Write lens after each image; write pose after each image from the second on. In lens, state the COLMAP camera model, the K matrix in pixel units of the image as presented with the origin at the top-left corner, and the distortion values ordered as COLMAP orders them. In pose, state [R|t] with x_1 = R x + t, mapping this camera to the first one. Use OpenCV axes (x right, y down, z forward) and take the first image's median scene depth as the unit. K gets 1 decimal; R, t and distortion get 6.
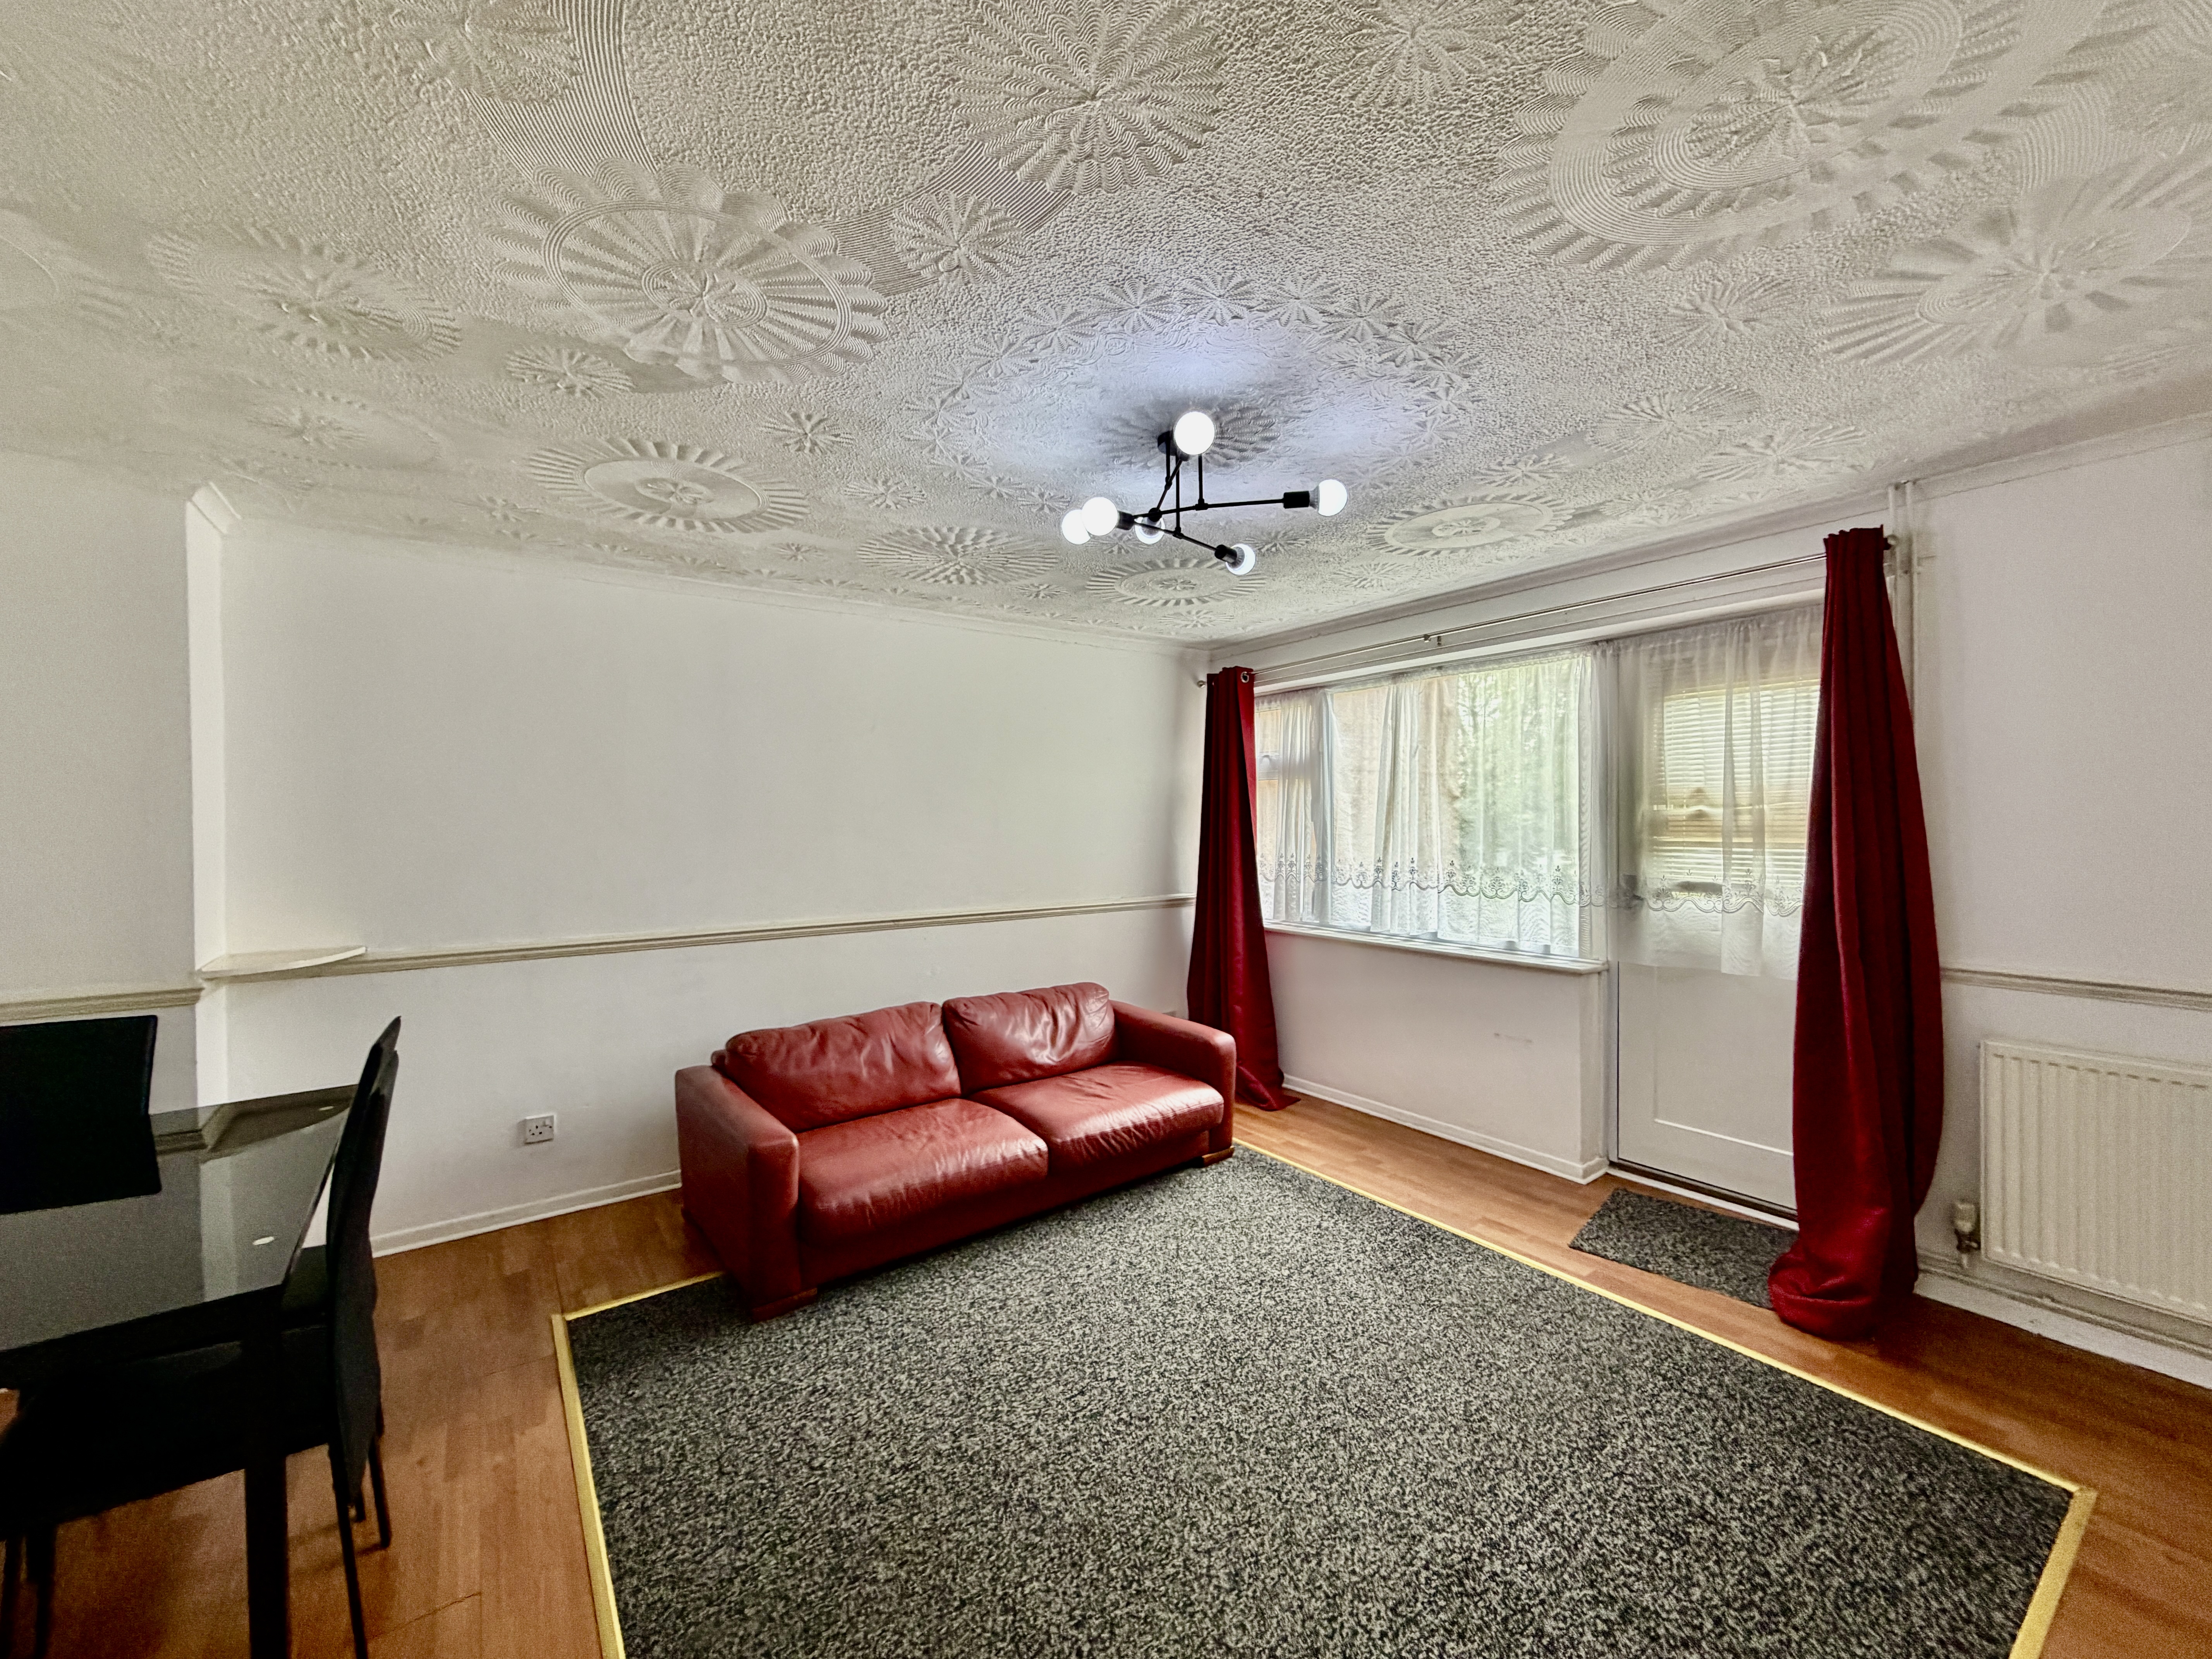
lens RADIAL K [[873.9, 0, 1102.0], [0, 873.9, 829.2], [0, 0, 1]] dist [-0.002307, -0.000189]
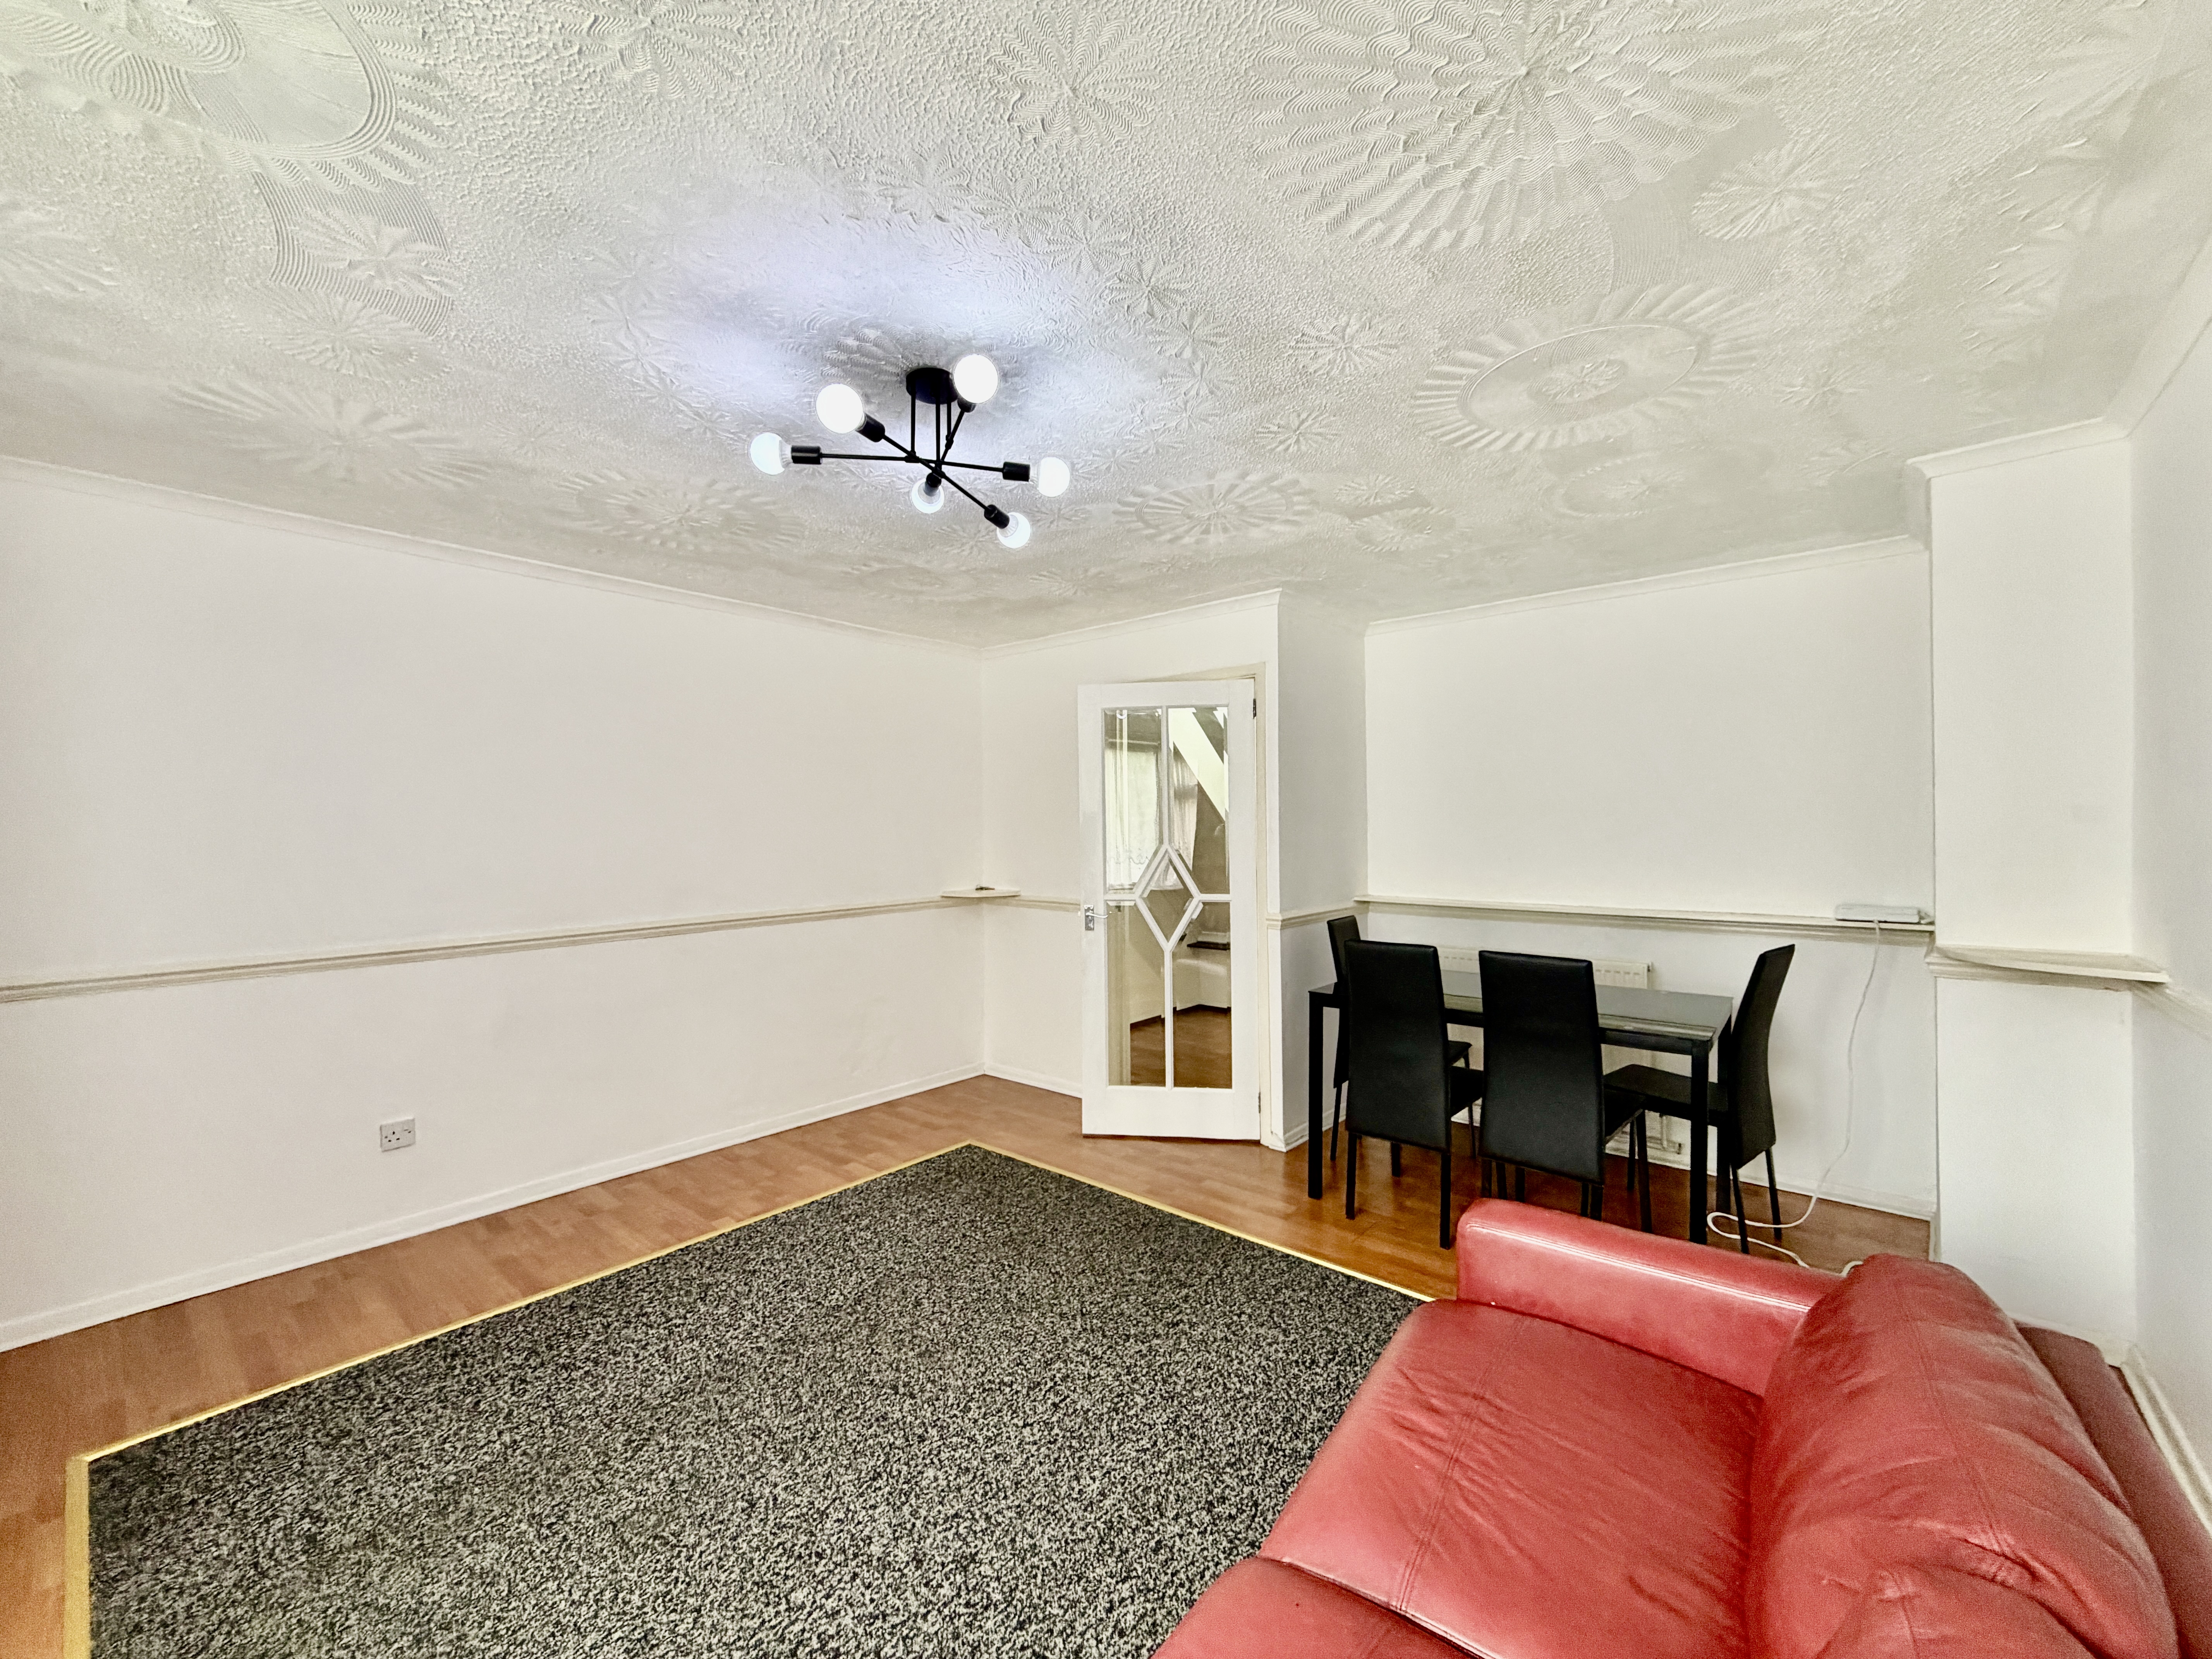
lens RADIAL K [[873.9, 0, 1103.8], [0, 873.9, 829.6], [0, 0, 1]] dist [-0.002307, -0.000189]
pose [[-0.968824, 0.017490, -0.247131, 0.151842], [0.015374, 0.999827, 0.010489, 0.006655], [0.247272, 0.006362, -0.968925, 1.948545]]
